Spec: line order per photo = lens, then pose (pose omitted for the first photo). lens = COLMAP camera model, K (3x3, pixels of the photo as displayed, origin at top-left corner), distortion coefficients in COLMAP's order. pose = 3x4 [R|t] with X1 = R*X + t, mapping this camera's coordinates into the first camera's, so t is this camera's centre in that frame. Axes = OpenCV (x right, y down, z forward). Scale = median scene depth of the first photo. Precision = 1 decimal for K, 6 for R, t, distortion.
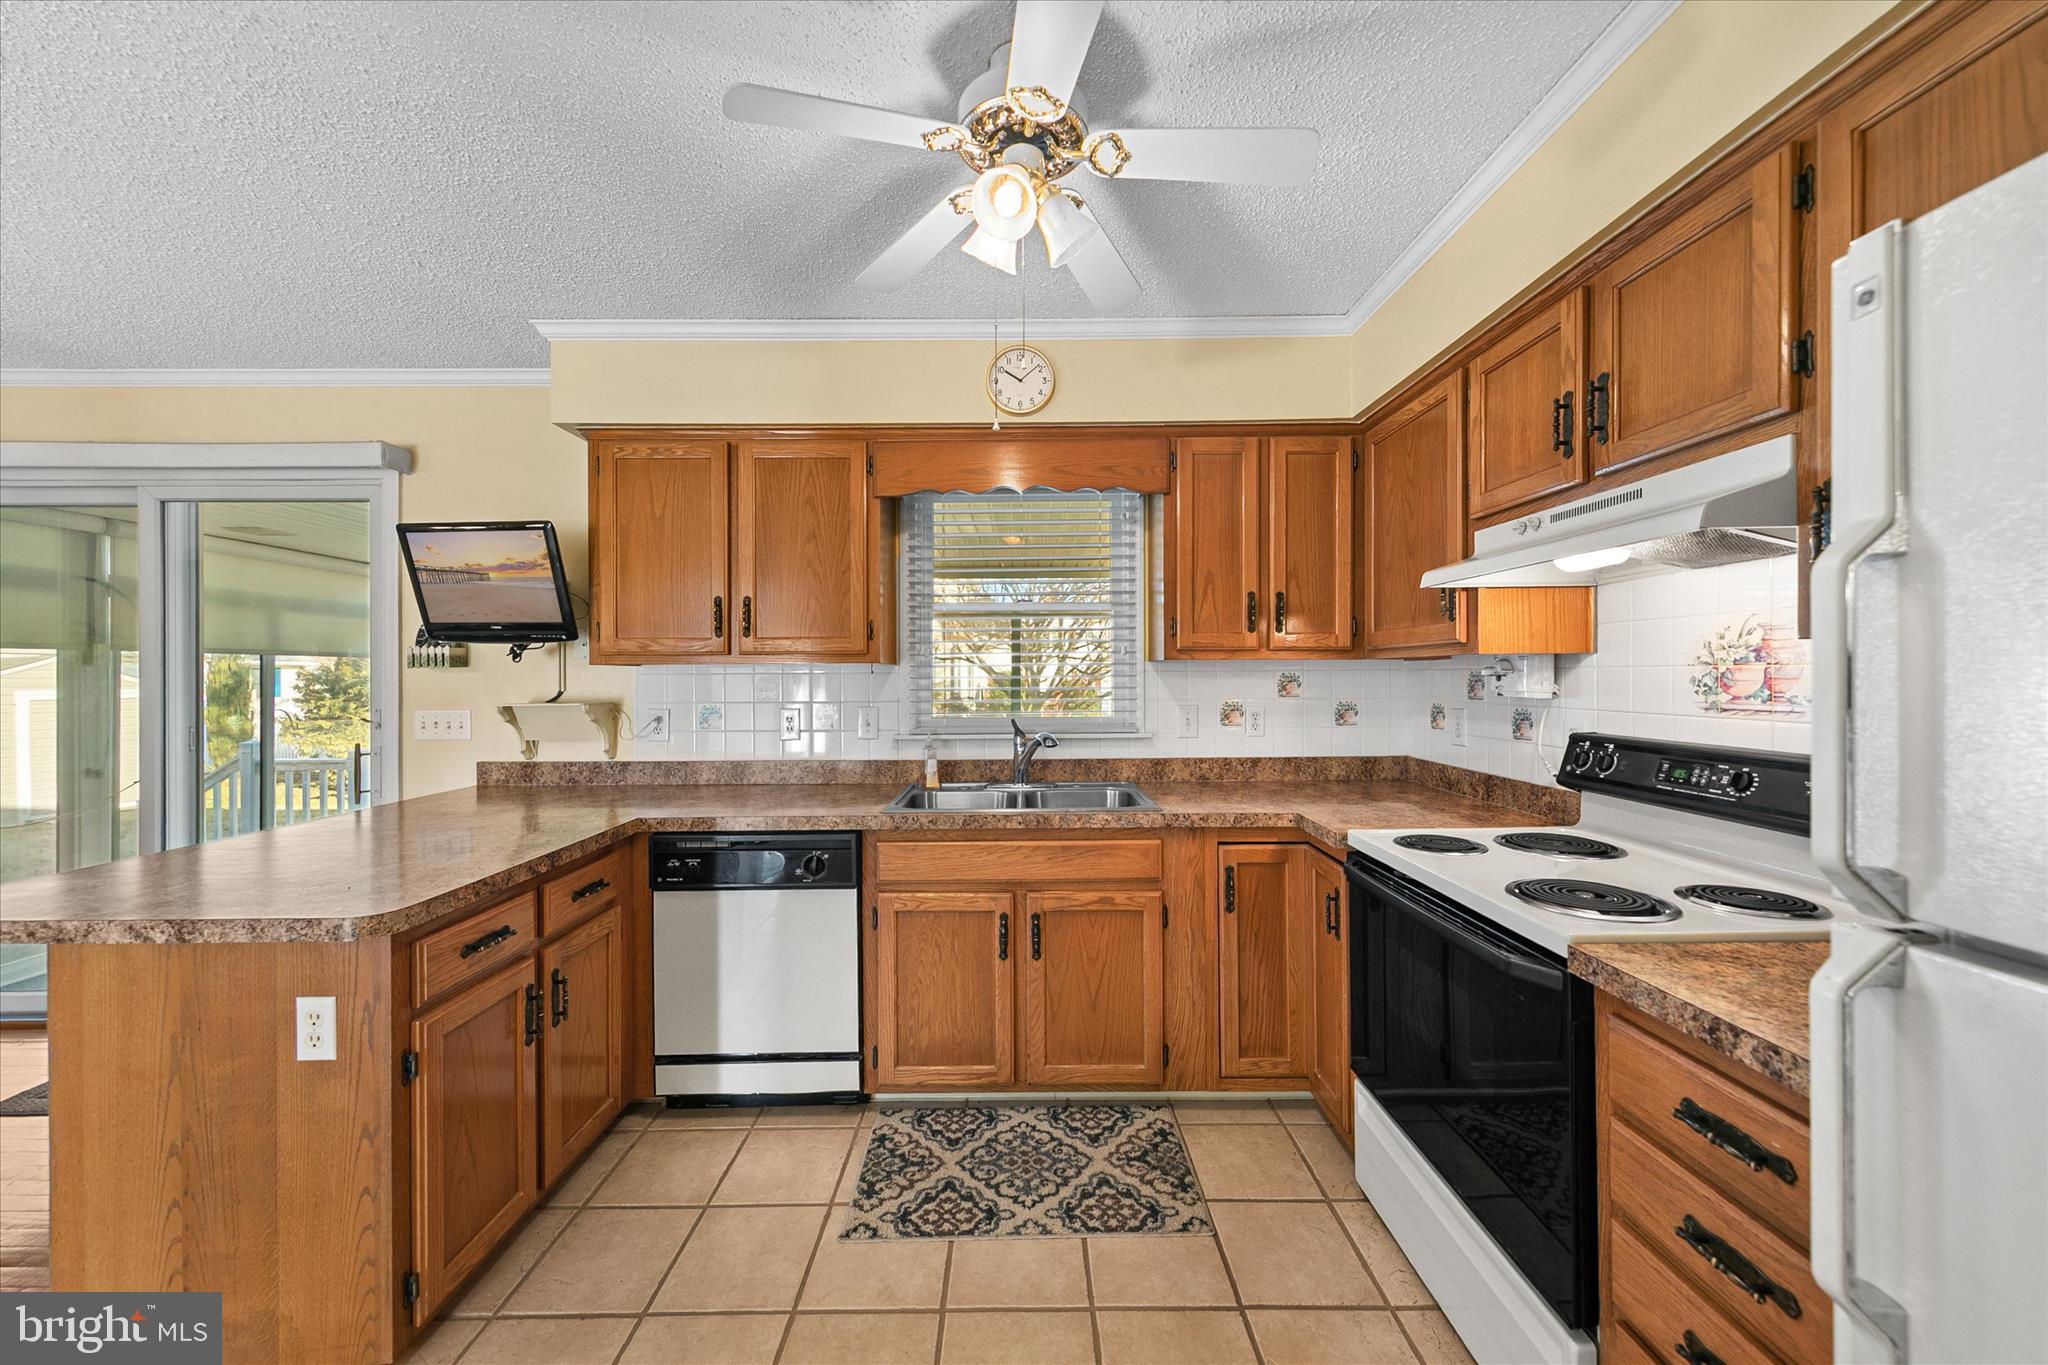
lens RADIAL K [[722.9, 0, 1027.7], [0, 722.9, 672.3], [0, 0, 1]] dist [-0.000509, -0.000044]
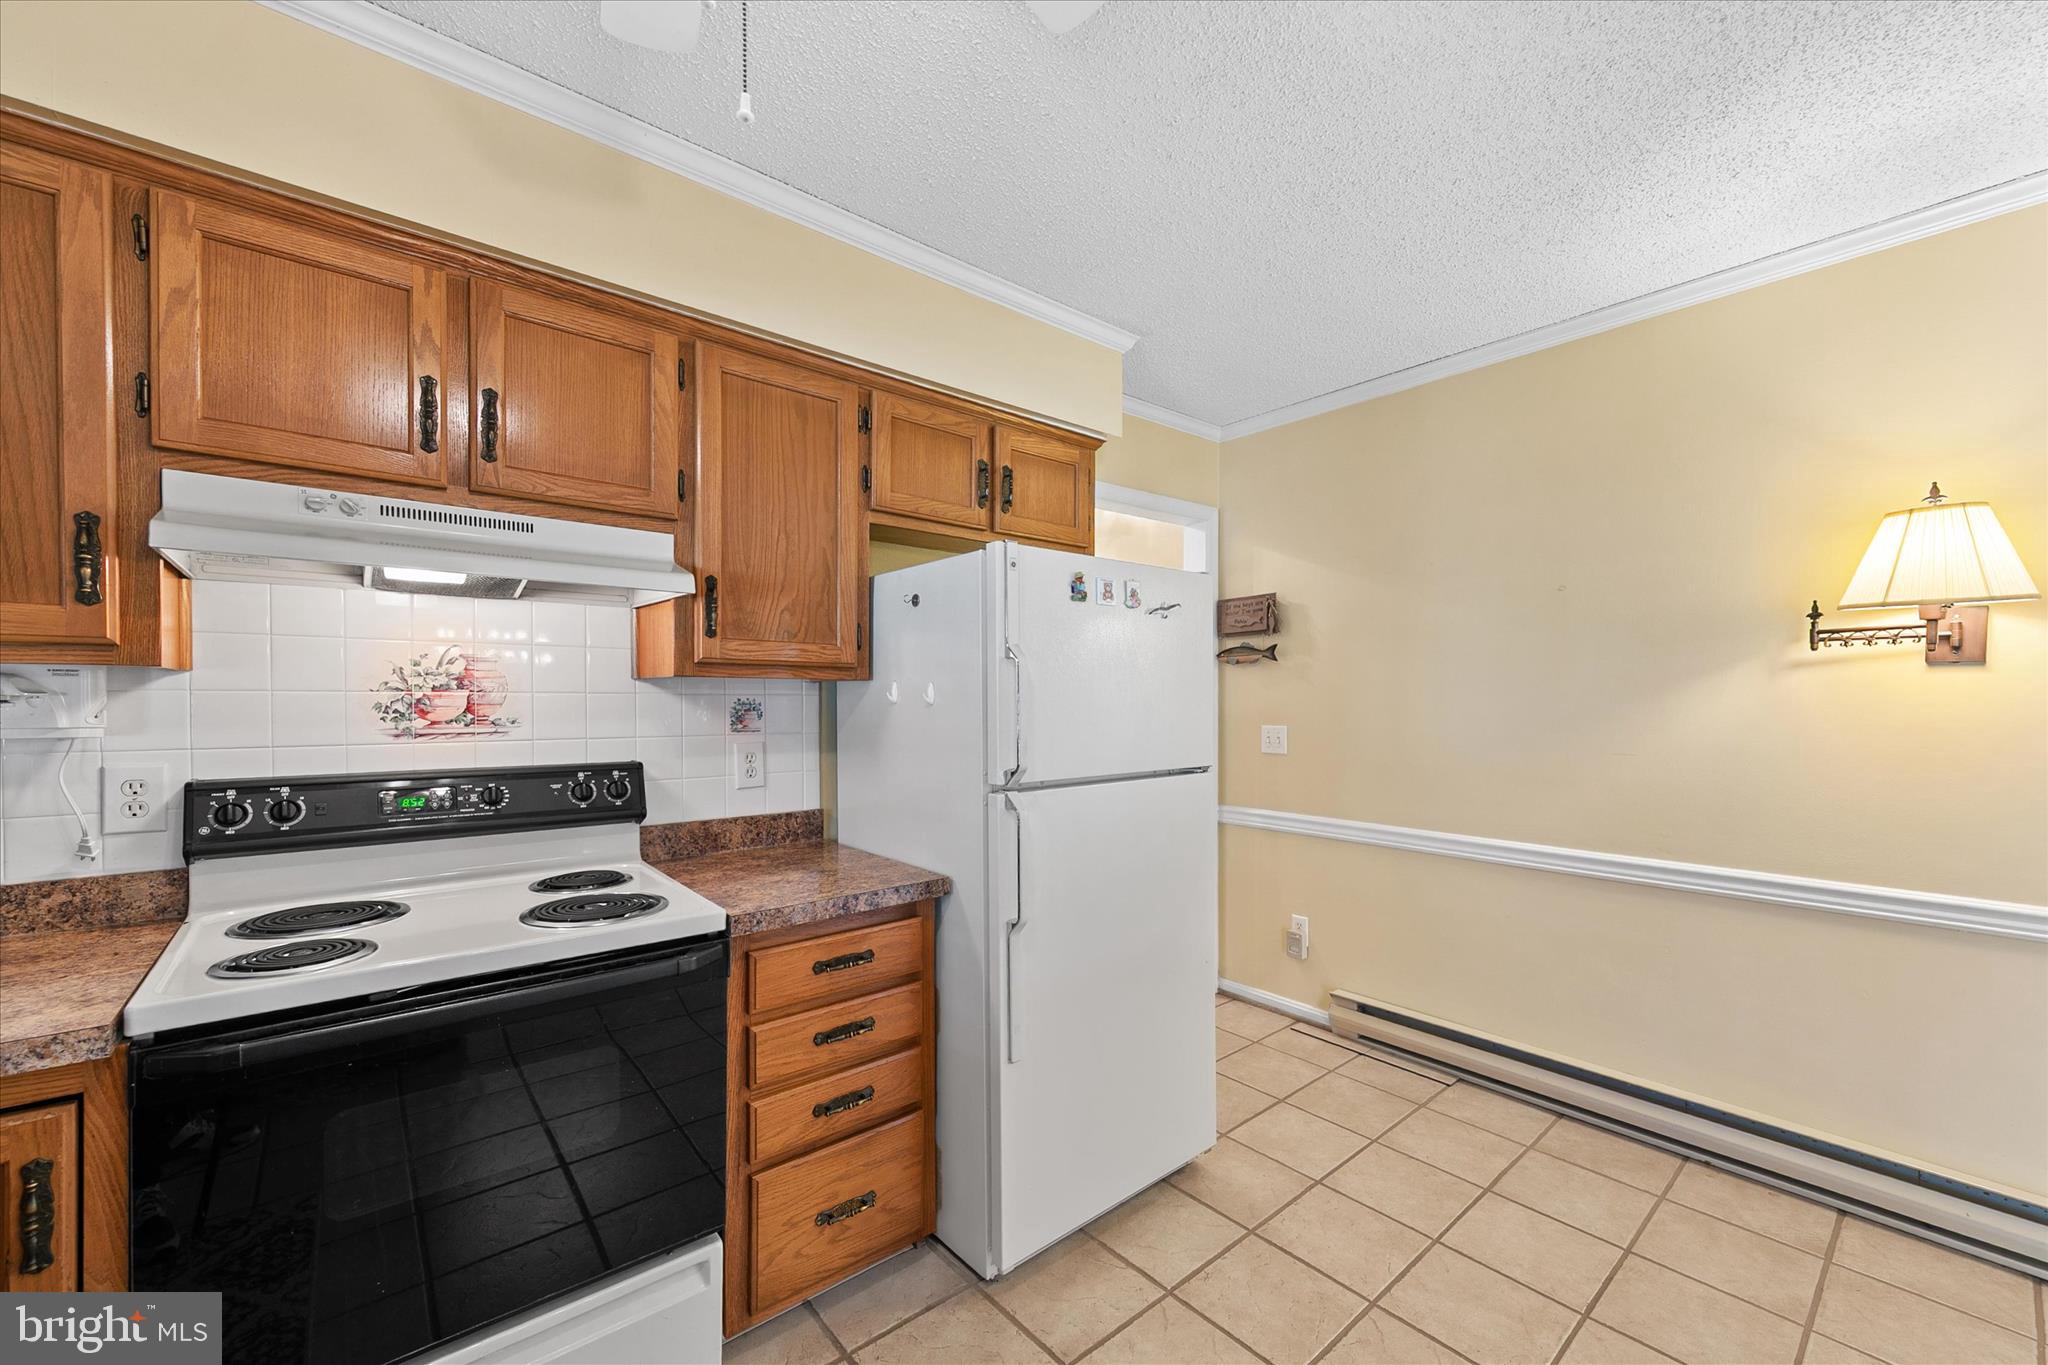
lens RADIAL K [[813.5, 0, 1031.7], [0, 813.5, 719.8], [0, 0, 1]] dist [0.000329, 0.000023]
pose [[-0.640623, -0.019111, 0.767617, -0.476209], [-0.004564, 0.999767, 0.021082, 0.001908], [-0.767842, 0.010002, -0.640562, 1.072270]]
